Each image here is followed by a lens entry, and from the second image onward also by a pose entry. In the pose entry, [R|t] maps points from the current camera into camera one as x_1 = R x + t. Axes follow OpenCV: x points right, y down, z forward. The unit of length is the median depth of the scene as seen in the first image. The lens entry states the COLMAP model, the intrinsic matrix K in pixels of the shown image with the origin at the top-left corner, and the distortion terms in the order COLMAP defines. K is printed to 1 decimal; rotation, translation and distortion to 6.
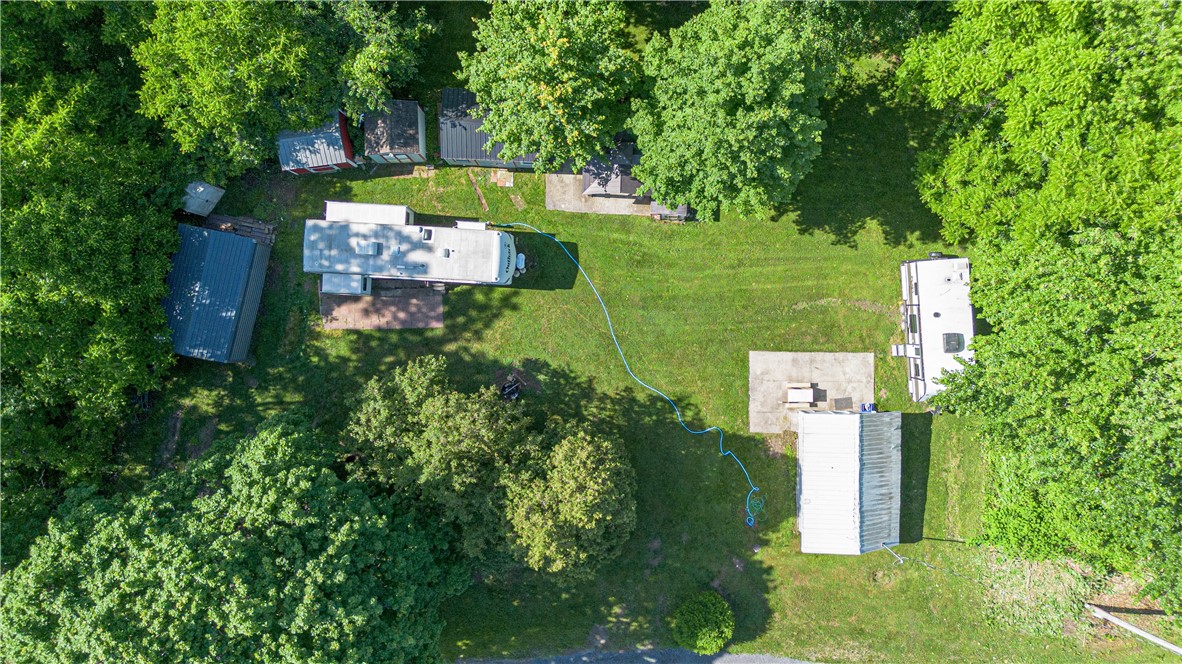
lens RADIAL K [[800.7, 0, 561.6], [0, 800.7, 379.5], [0, 0, 1]] dist [0.050268, -0.007402]
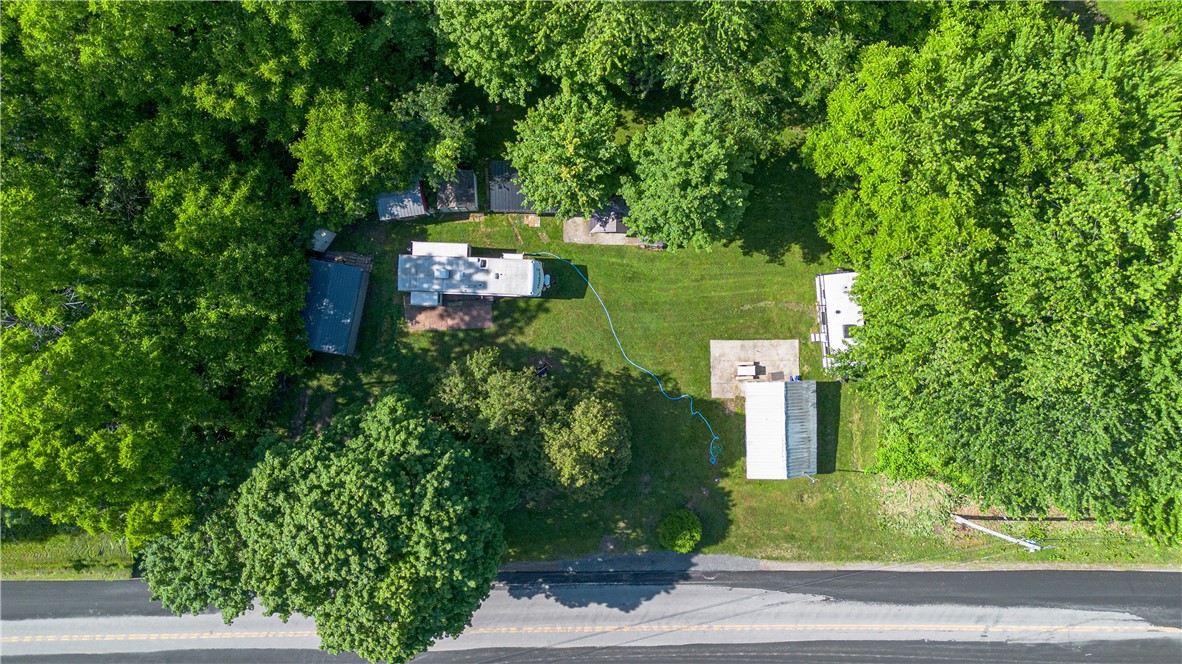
lens RADIAL K [[788.0, 0, 591.1], [0, 788.0, 371.9], [0, 0, 1]] dist [0.111695, -0.095165]
pose [[0.999192, -0.021027, 0.034262, -0.027746], [0.021182, 0.999767, -0.004147, 0.026340], [-0.034167, 0.004870, 0.999404, -0.453968]]
